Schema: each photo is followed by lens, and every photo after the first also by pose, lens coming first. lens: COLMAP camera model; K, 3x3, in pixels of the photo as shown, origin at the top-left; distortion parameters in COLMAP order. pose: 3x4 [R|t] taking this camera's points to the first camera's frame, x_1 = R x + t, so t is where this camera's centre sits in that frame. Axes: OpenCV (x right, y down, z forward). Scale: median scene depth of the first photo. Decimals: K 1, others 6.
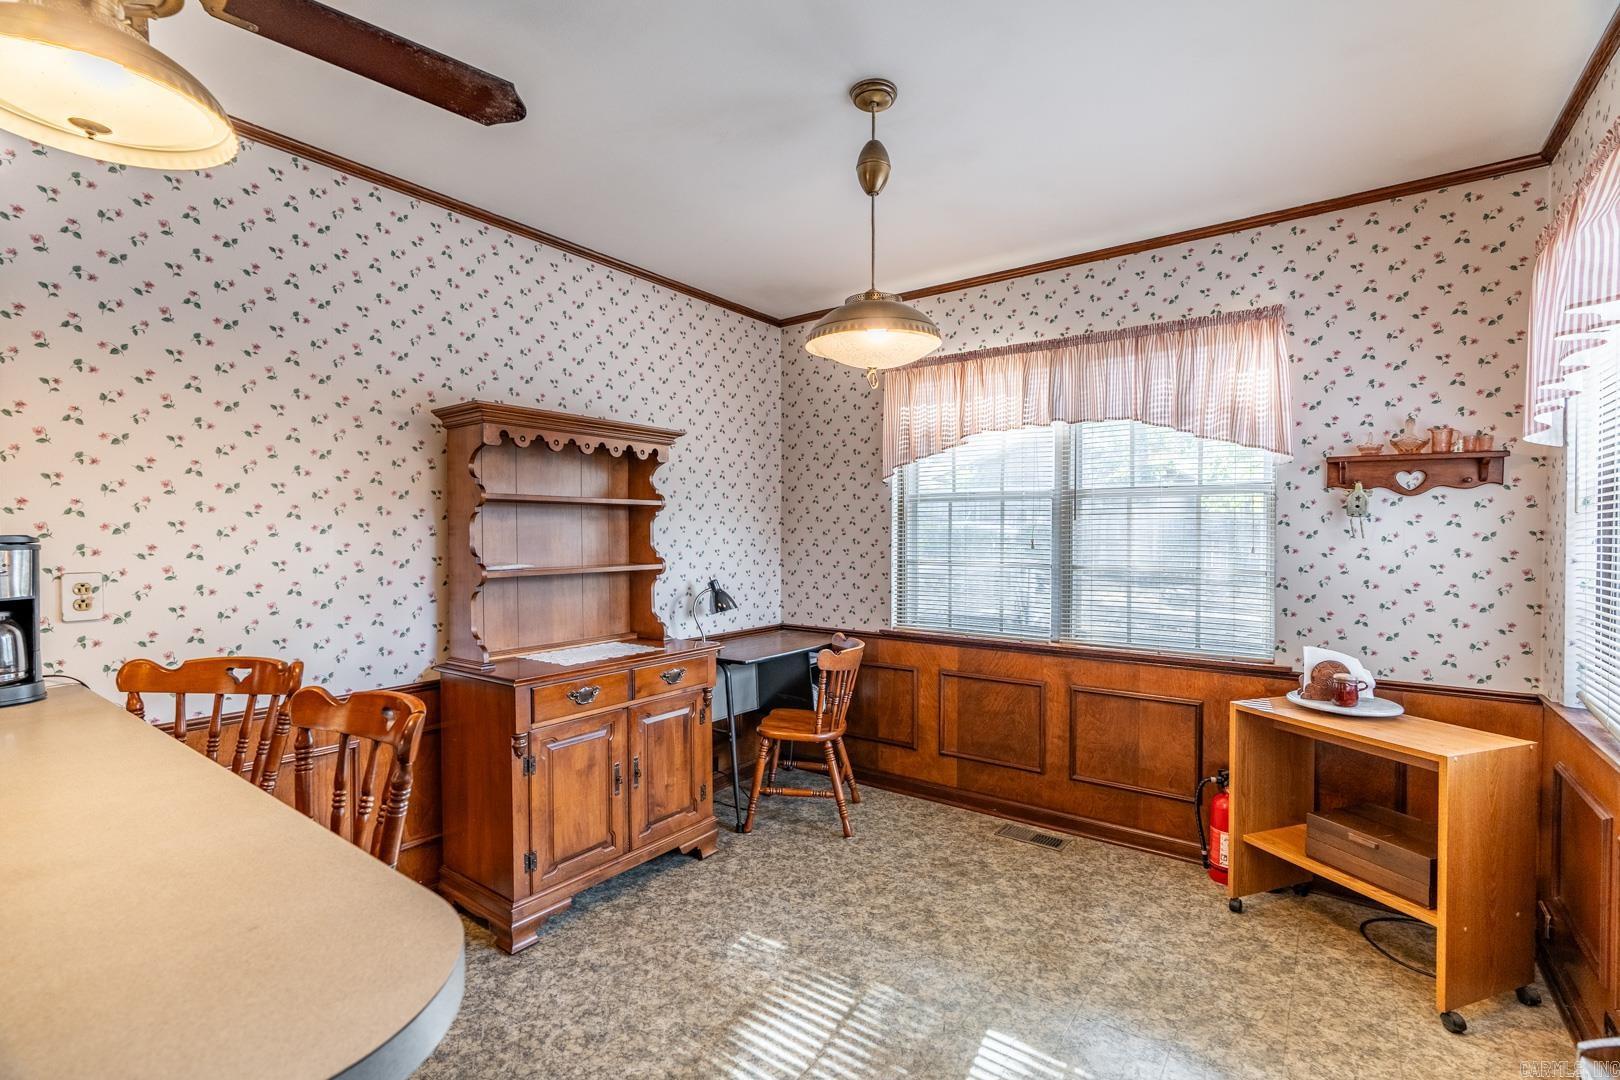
lens RADIAL K [[727.9, 0, 819.0], [0, 727.9, 545.0], [0, 0, 1]] dist [-0.012861, 0.004340]
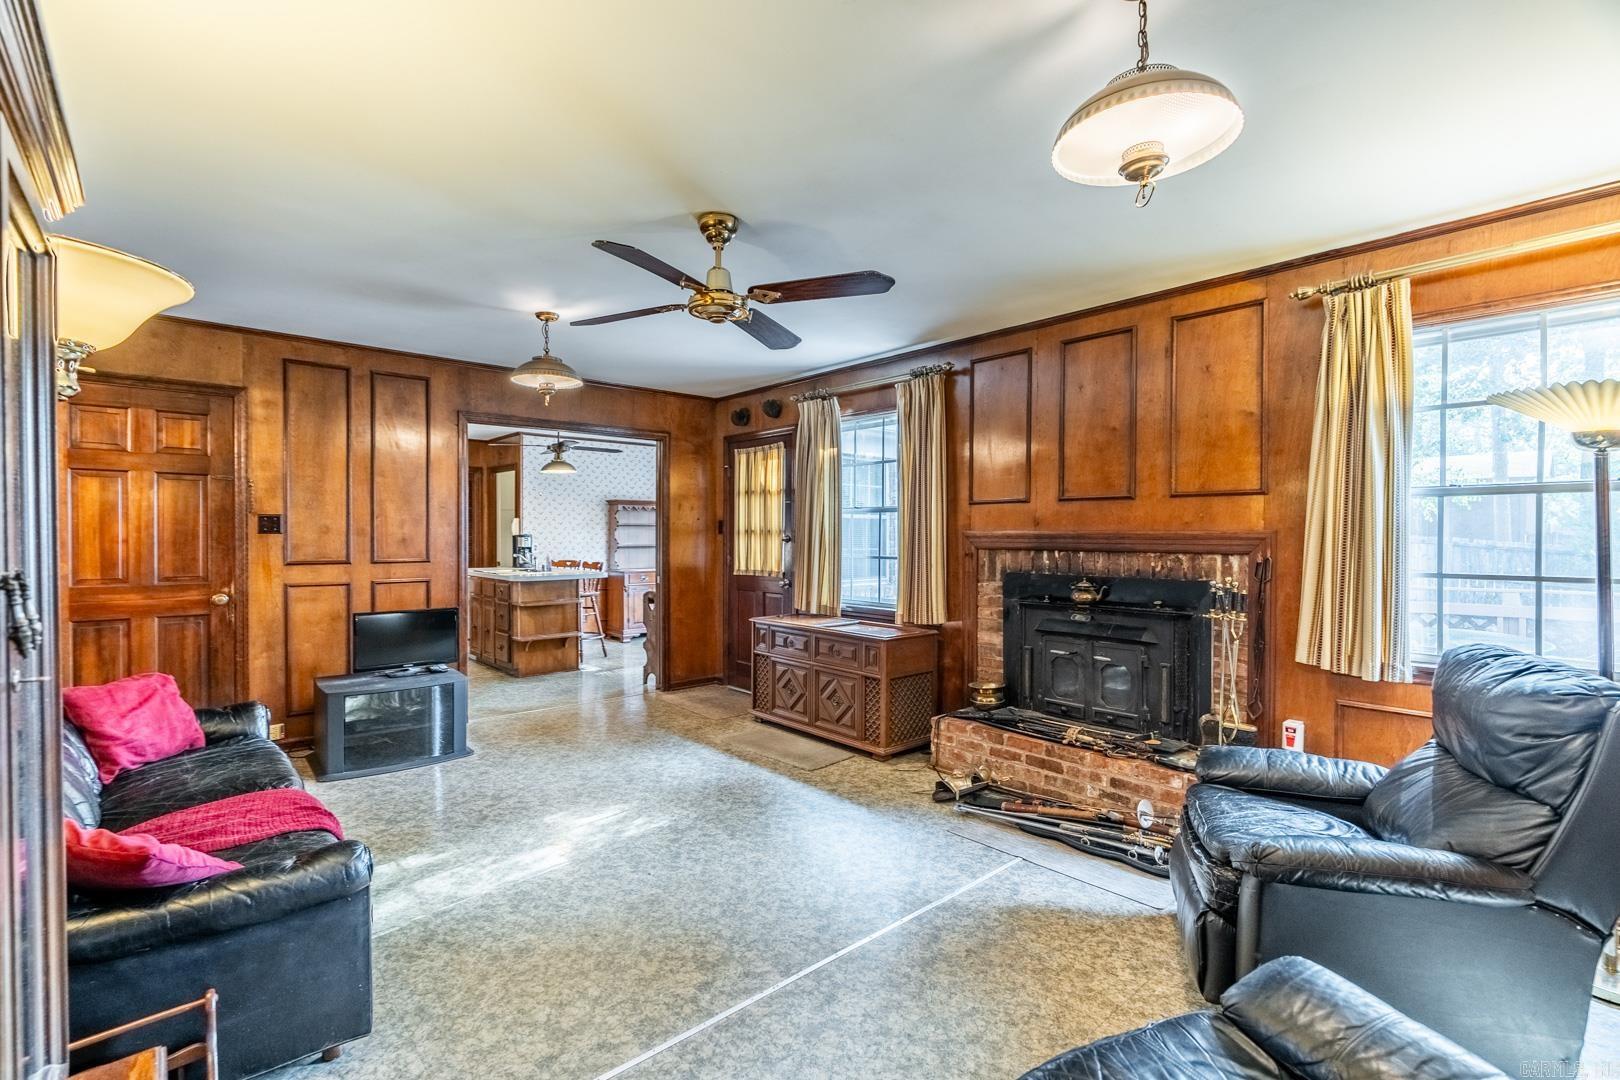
lens RADIAL K [[727.9, 0, 796.4], [0, 727.9, 546.4], [0, 0, 1]] dist [-0.012861, 0.004340]
pose [[0.975070, 0.002069, -0.221888, 1.148287], [-0.006062, 0.999832, -0.017316, 0.096820], [0.221814, 0.018229, 0.974918, -2.220891]]
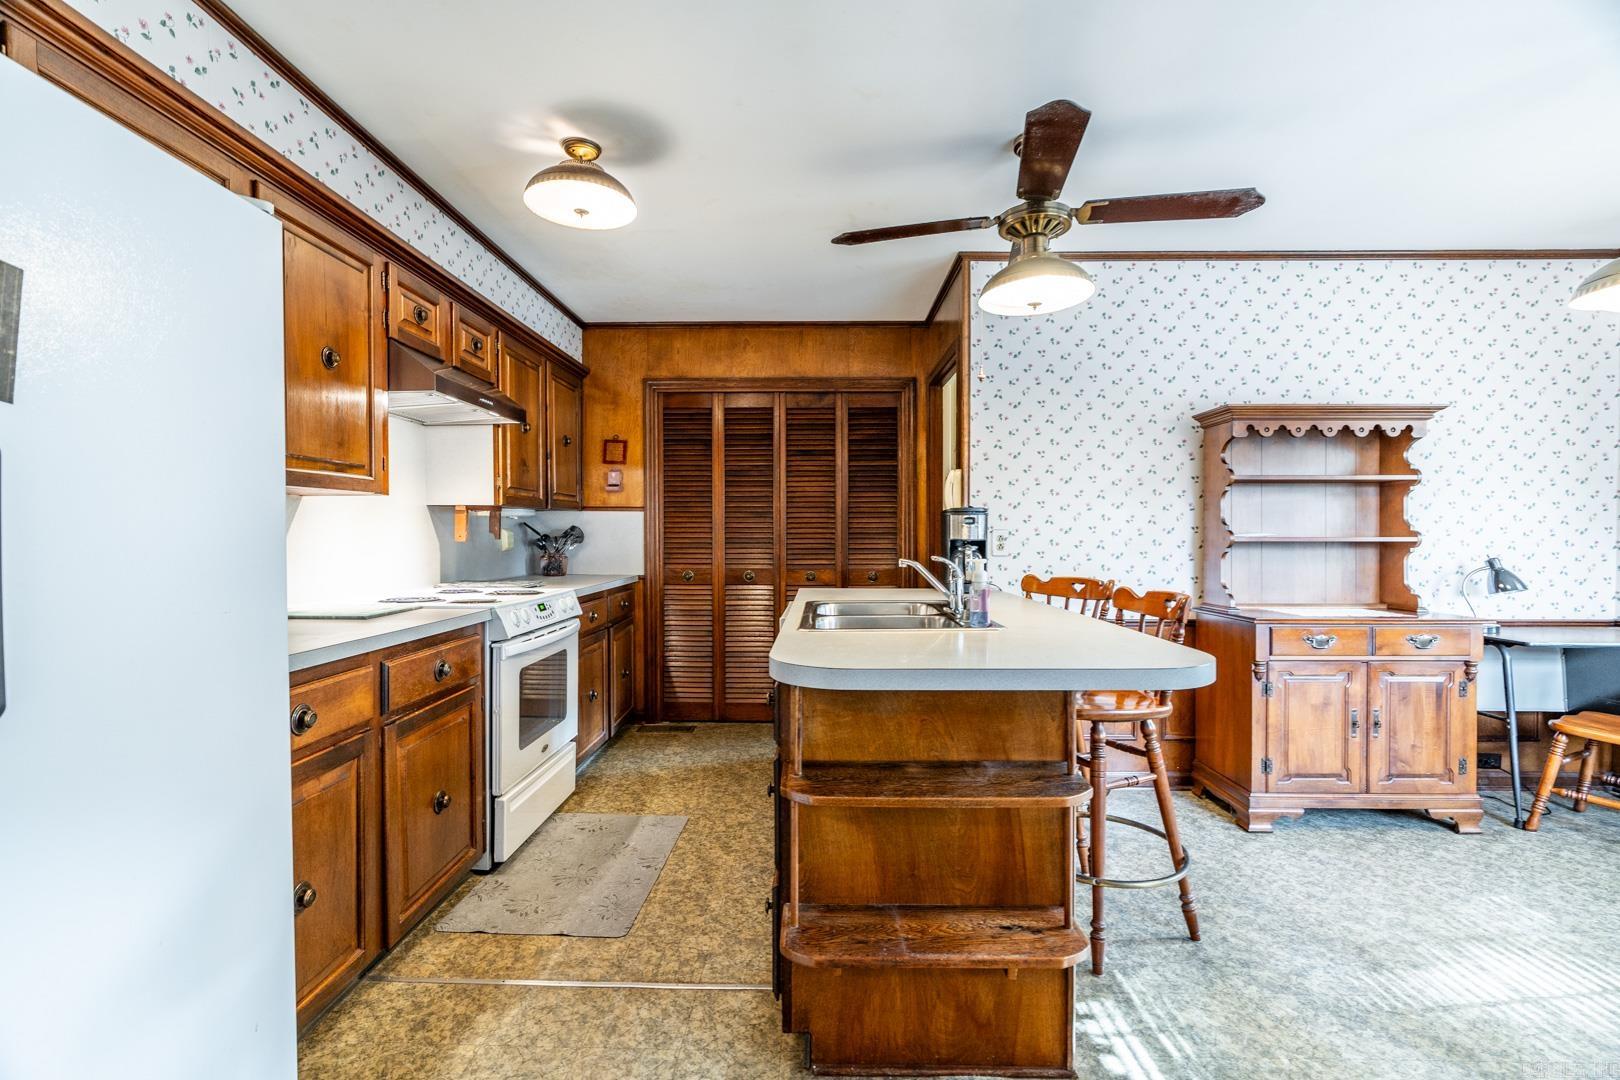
lens RADIAL K [[727.9, 0, 795.2], [0, 727.9, 536.7], [0, 0, 1]] dist [-0.012861, 0.004340]
pose [[0.557803, 0.006074, -0.829951, 0.162518], [-0.017500, 0.999837, -0.004444, 0.053334], [0.829789, 0.017003, 0.557819, -0.337501]]
